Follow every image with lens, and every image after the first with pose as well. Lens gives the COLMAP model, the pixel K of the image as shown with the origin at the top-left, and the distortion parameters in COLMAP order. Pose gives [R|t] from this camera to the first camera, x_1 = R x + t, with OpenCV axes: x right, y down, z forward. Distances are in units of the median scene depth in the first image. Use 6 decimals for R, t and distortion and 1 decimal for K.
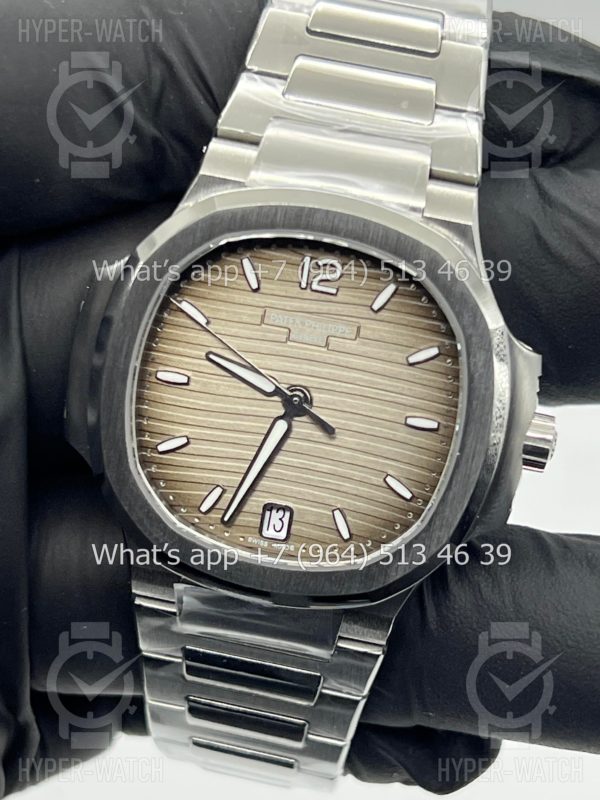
lens RADIAL K [[1838.5, 0, 301.7], [0, 1838.5, 467.9], [0, 0, 1]] dist [0.140347, 0.055782]
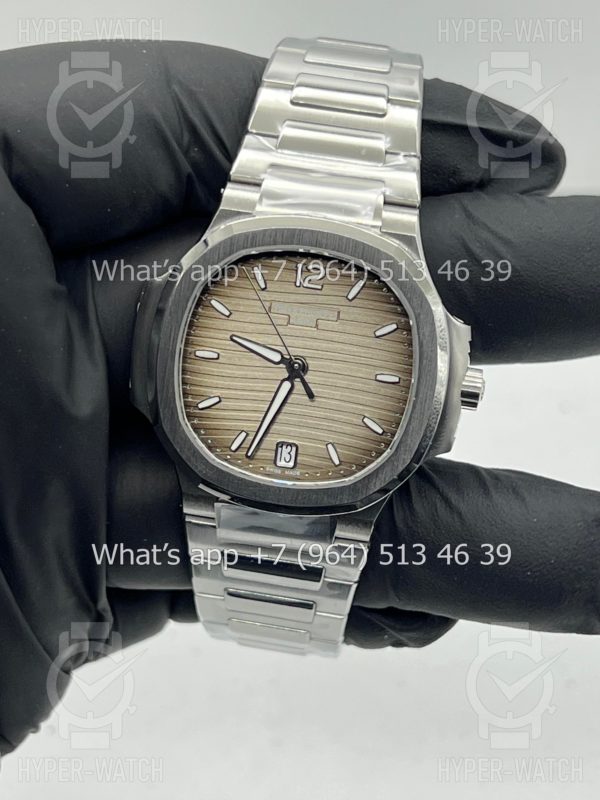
lens RADIAL K [[1789.6, 0, 300.0], [0, 1789.6, 400.0], [0, 0, 1]] dist [0.097508, -0.260608]
pose [[0.998761, -0.047457, 0.014995, -0.021821], [0.047963, 0.998222, -0.035393, 0.036445], [-0.013289, 0.036069, 0.999261, -0.351473]]
